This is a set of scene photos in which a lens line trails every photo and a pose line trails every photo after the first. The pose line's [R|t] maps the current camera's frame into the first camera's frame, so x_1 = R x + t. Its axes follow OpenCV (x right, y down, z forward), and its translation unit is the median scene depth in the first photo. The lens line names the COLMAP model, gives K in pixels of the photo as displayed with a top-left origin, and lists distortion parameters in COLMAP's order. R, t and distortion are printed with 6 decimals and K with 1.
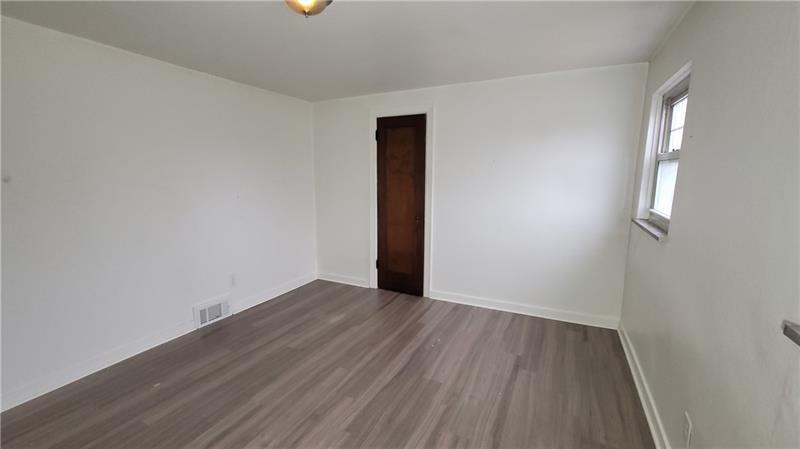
lens RADIAL K [[329.1, 0, 395.9], [0, 329.1, 222.2], [0, 0, 1]] dist [-0.013440, -0.000136]
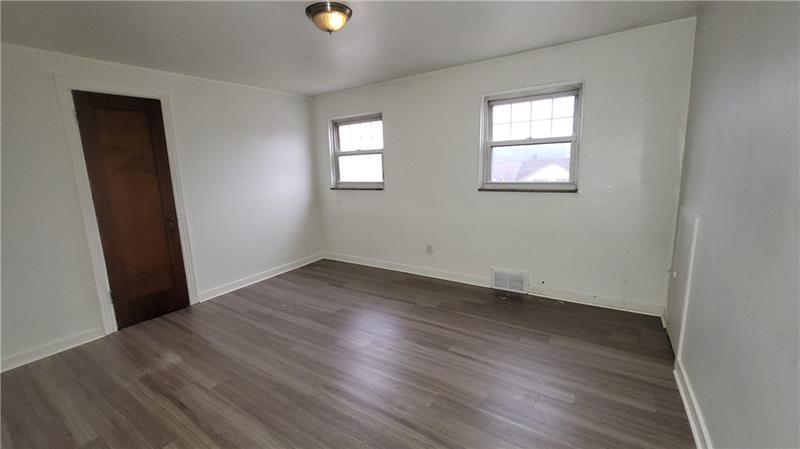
lens RADIAL K [[329.1, 0, 395.9], [0, 329.1, 222.2], [0, 0, 1]] dist [-0.013440, -0.000136]
pose [[0.127116, -0.179741, 0.975467, -0.944339], [0.180021, 0.971292, 0.155512, -0.045690], [-0.975415, 0.155837, 0.155824, 0.387273]]
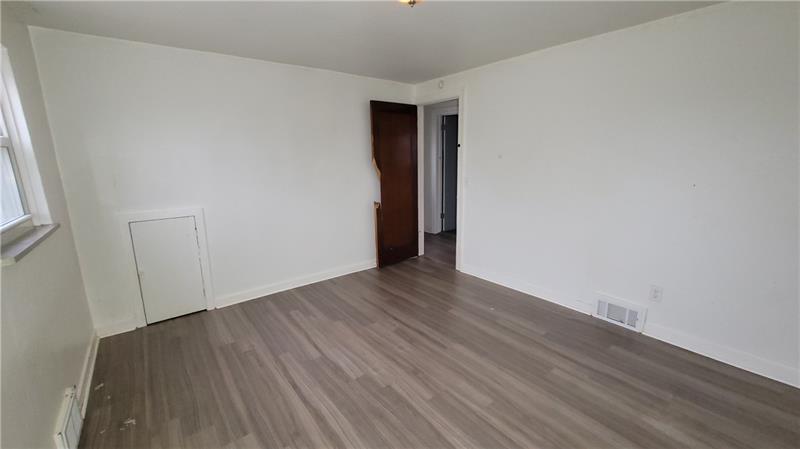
lens RADIAL K [[329.1, 0, 395.9], [0, 329.1, 222.2], [0, 0, 1]] dist [-0.013440, -0.000136]
pose [[-0.430882, 0.189122, -0.882368, 0.479440], [-0.108856, 0.959759, 0.258867, -0.134889], [0.895819, 0.207592, -0.392956, 0.882456]]
